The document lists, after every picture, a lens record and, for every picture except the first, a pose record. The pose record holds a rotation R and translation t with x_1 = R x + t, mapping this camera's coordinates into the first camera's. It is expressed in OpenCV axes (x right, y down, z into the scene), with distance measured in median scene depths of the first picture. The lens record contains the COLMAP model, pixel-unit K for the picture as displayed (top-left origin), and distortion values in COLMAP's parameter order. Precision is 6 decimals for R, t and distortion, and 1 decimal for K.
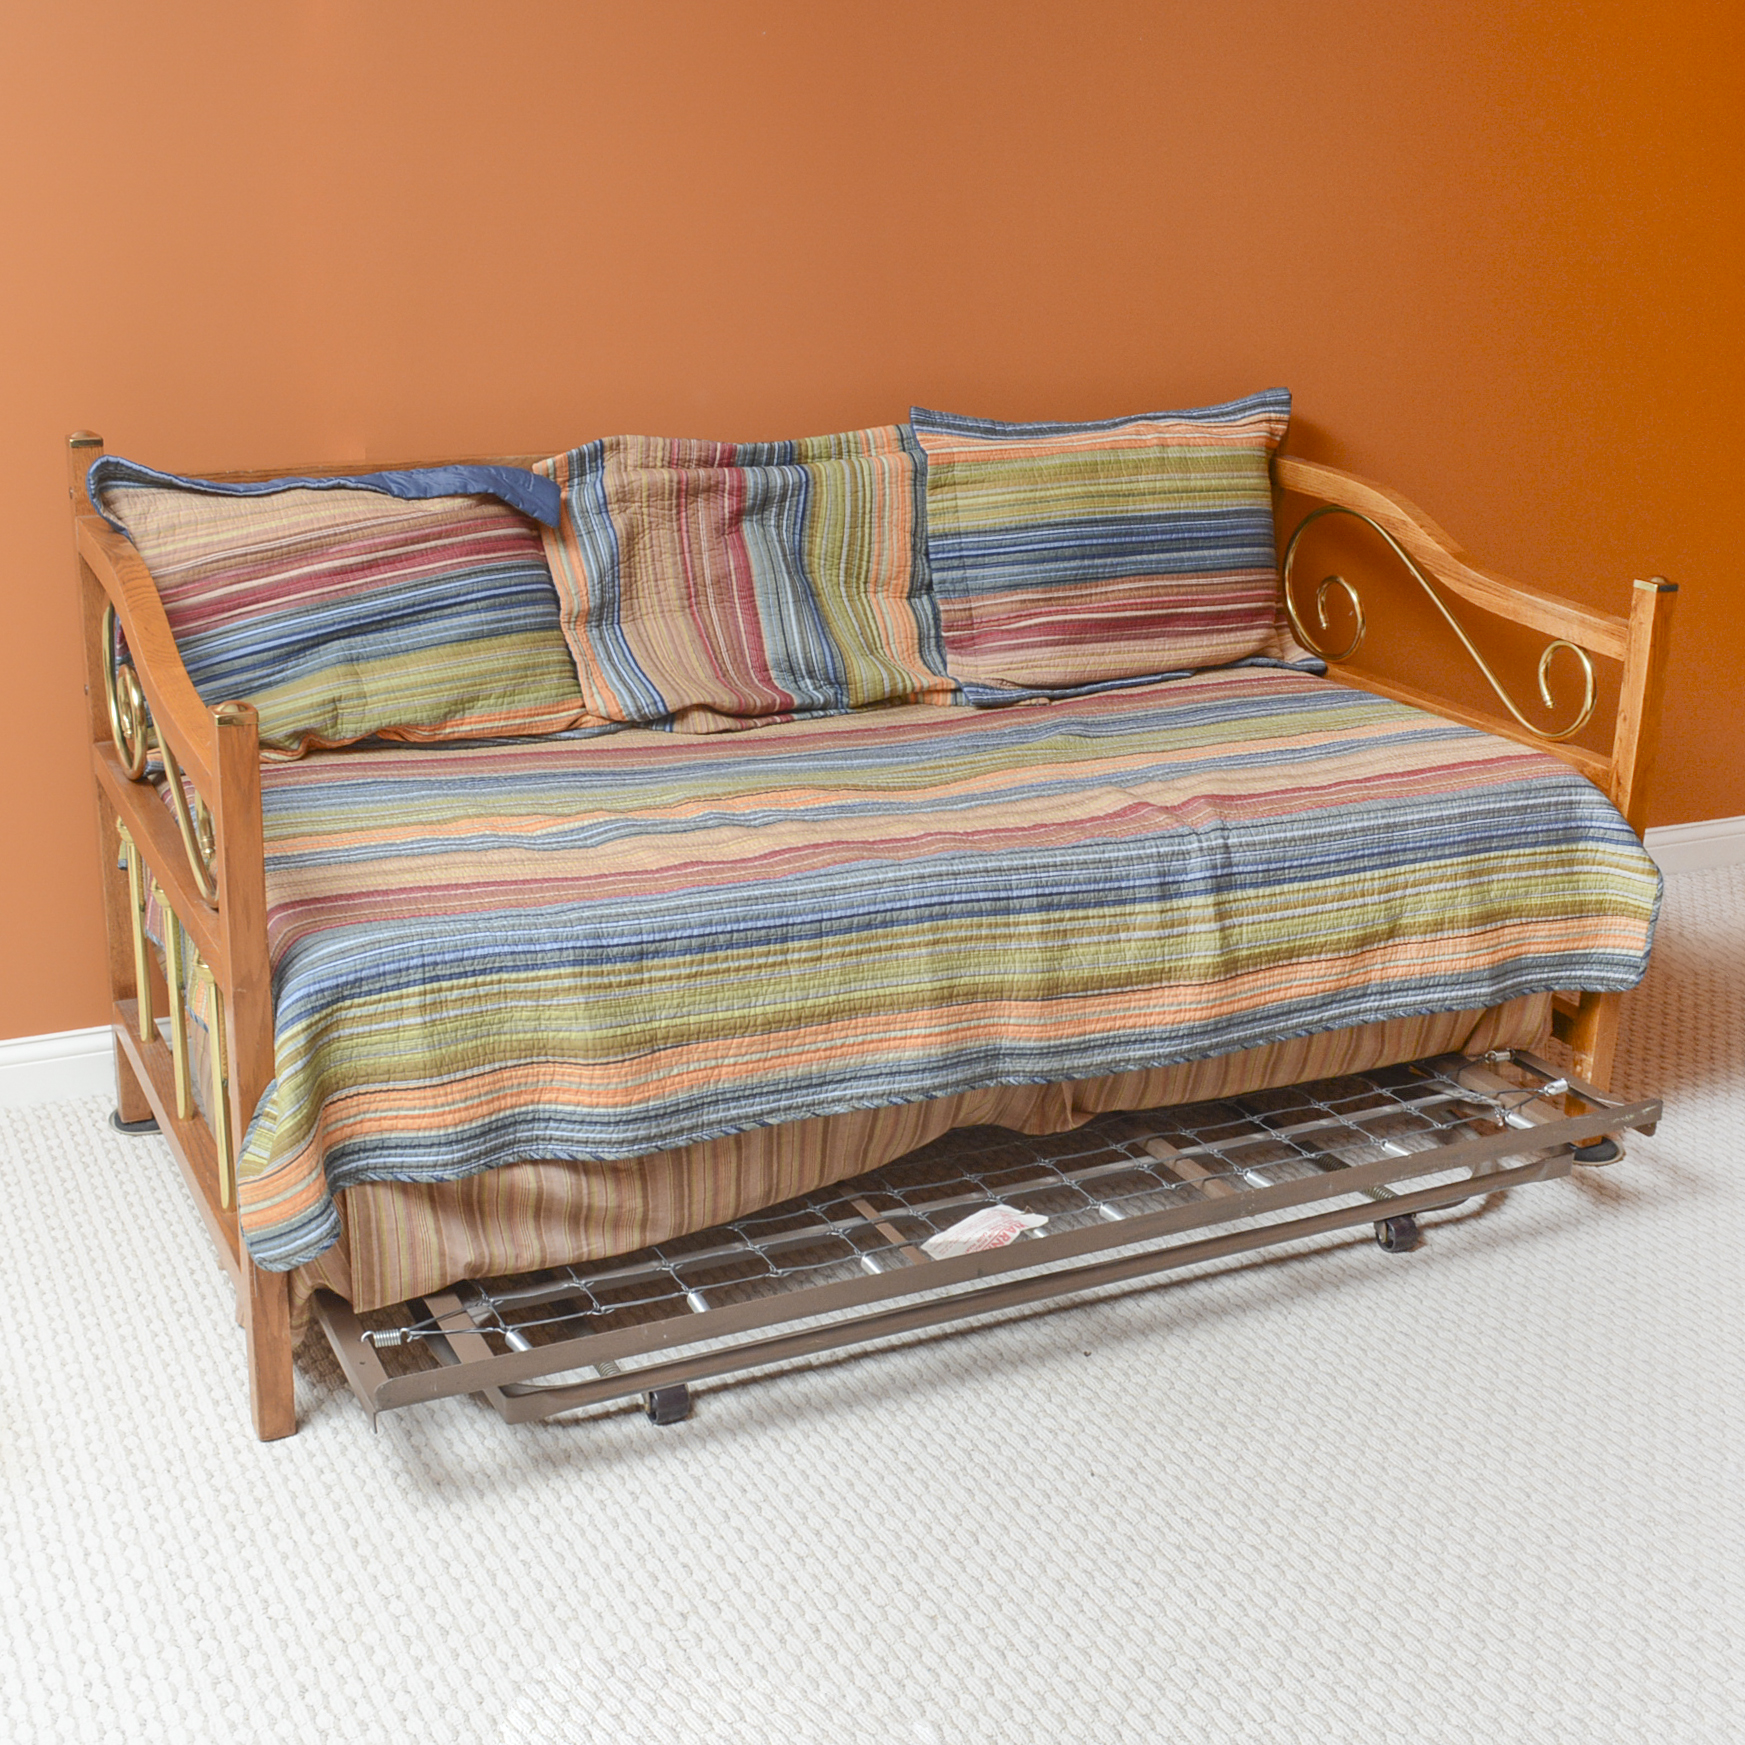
lens RADIAL K [[2287.8, 0, 877.2], [0, 2287.8, 869.8], [0, 0, 1]] dist [-0.086716, 0.000000]
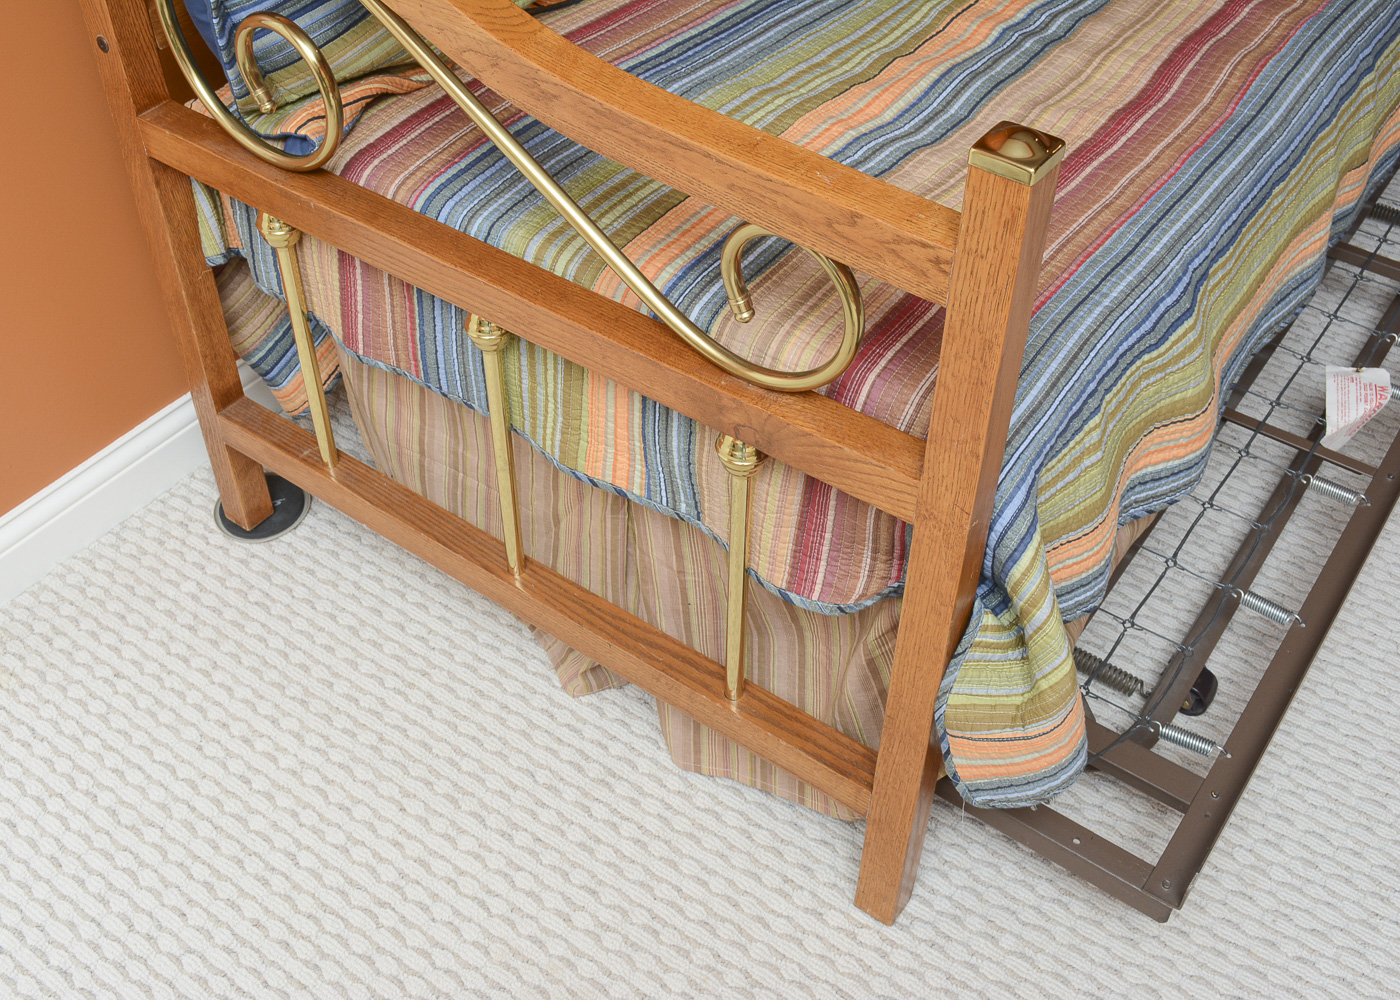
lens RADIAL K [[1487.0, 0, 699.2], [0, 1487.0, 494.1], [0, 0, 1]] dist [-0.062820, 0.000000]
pose [[0.890978, -0.333458, 0.308163, -0.378347], [0.169590, 0.873986, 0.455398, -0.134907], [-0.421186, -0.353488, 0.835253, 0.508571]]
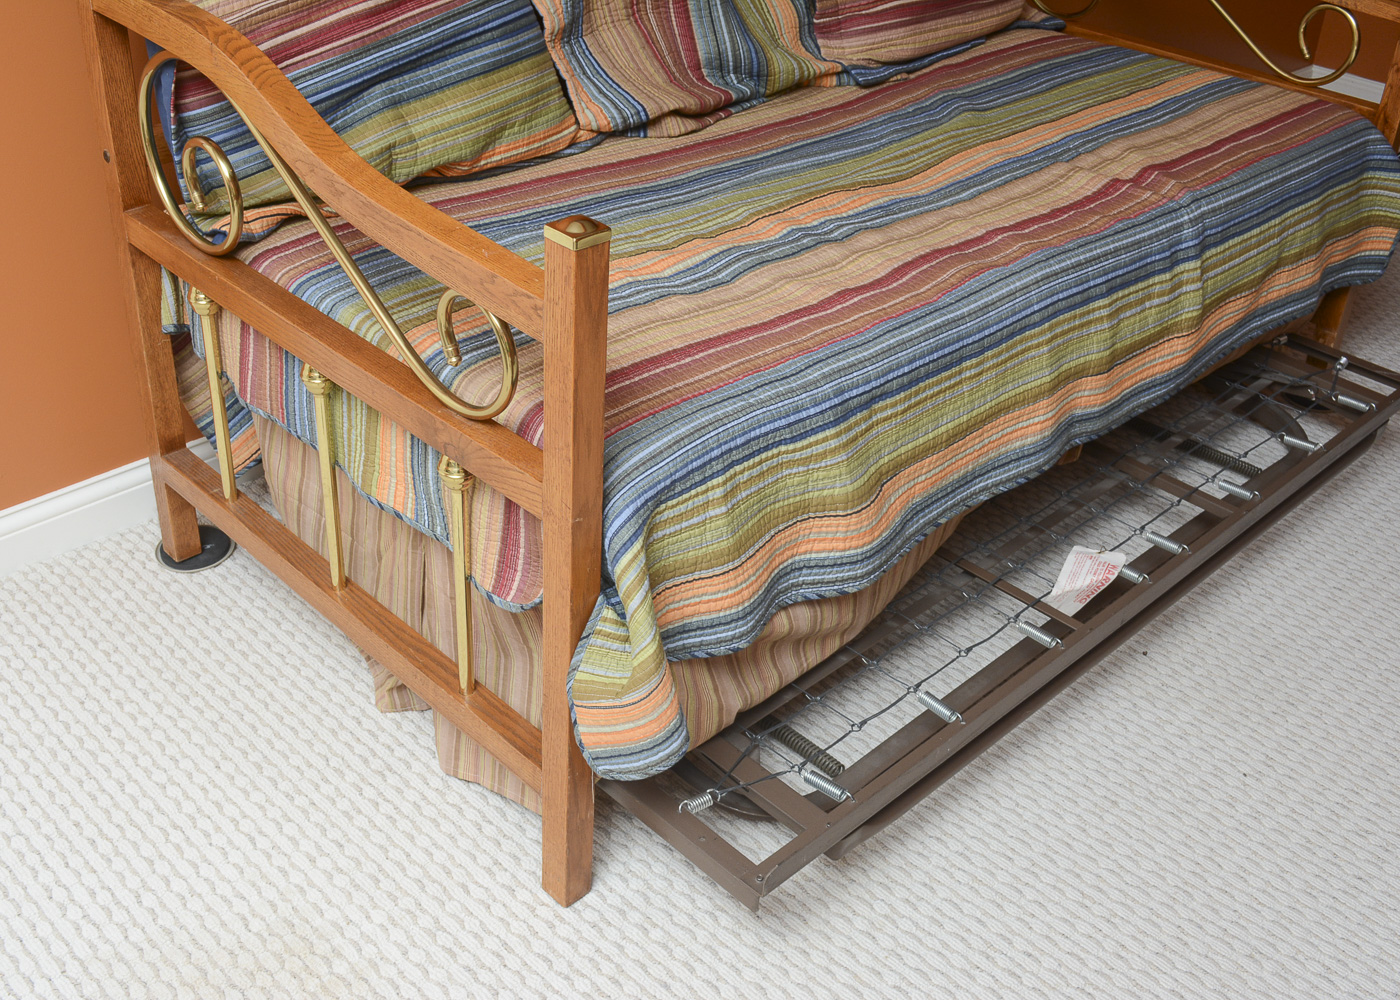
lens RADIAL K [[1487.0, 0, 691.9], [0, 1487.0, 497.0], [0, 0, 1]] dist [-0.062820, 0.000000]
pose [[0.953257, -0.150118, 0.262231, -0.304125], [0.077828, 0.960558, 0.266968, -0.089458], [-0.291965, -0.234080, 0.927342, 0.323478]]
